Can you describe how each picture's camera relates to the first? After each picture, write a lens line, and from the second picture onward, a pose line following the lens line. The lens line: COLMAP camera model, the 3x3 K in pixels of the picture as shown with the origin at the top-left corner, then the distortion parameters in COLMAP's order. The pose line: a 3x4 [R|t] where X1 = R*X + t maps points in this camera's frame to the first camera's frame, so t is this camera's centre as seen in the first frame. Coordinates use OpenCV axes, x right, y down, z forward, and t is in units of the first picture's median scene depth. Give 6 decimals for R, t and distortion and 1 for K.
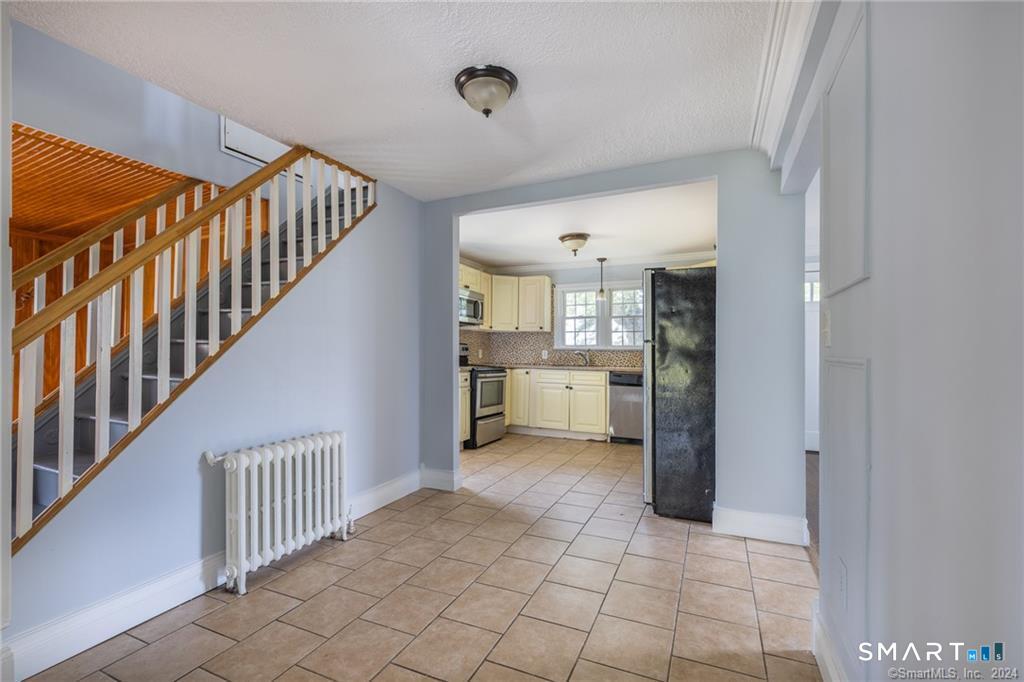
lens RADIAL K [[437.7, 0, 520.3], [0, 437.7, 345.3], [0, 0, 1]] dist [0.000406, -0.000319]
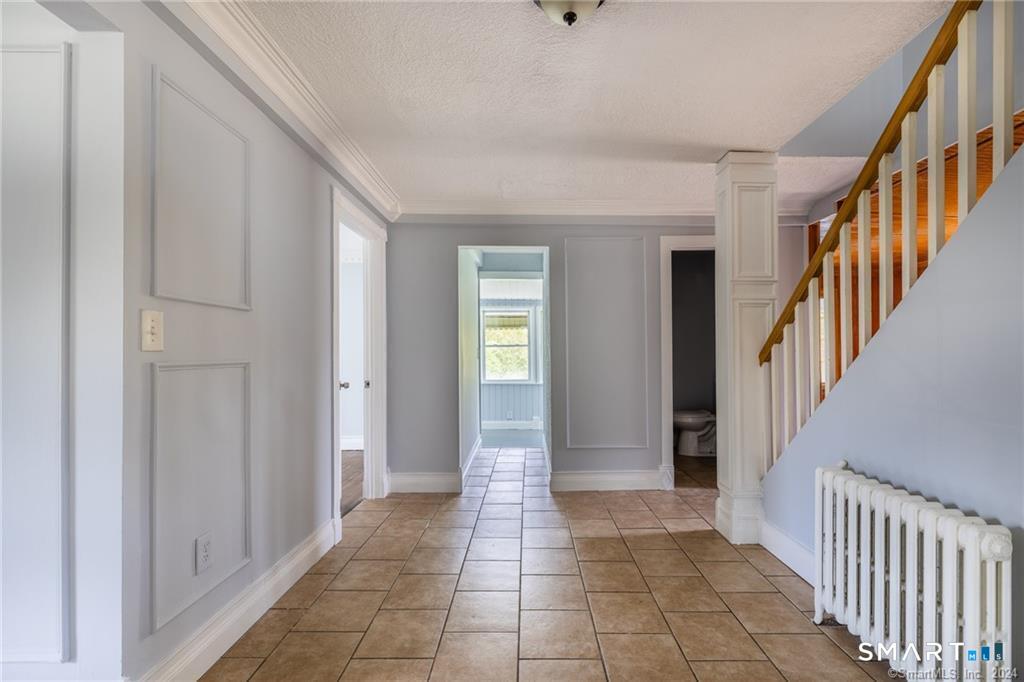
lens RADIAL K [[437.7, 0, 514.6], [0, 437.7, 340.5], [0, 0, 1]] dist [0.000406, -0.000319]
pose [[-0.914291, -0.002184, -0.405052, 0.094657], [0.000923, 0.999972, -0.007474, -0.000961], [0.405057, -0.007208, -0.914263, 0.508002]]
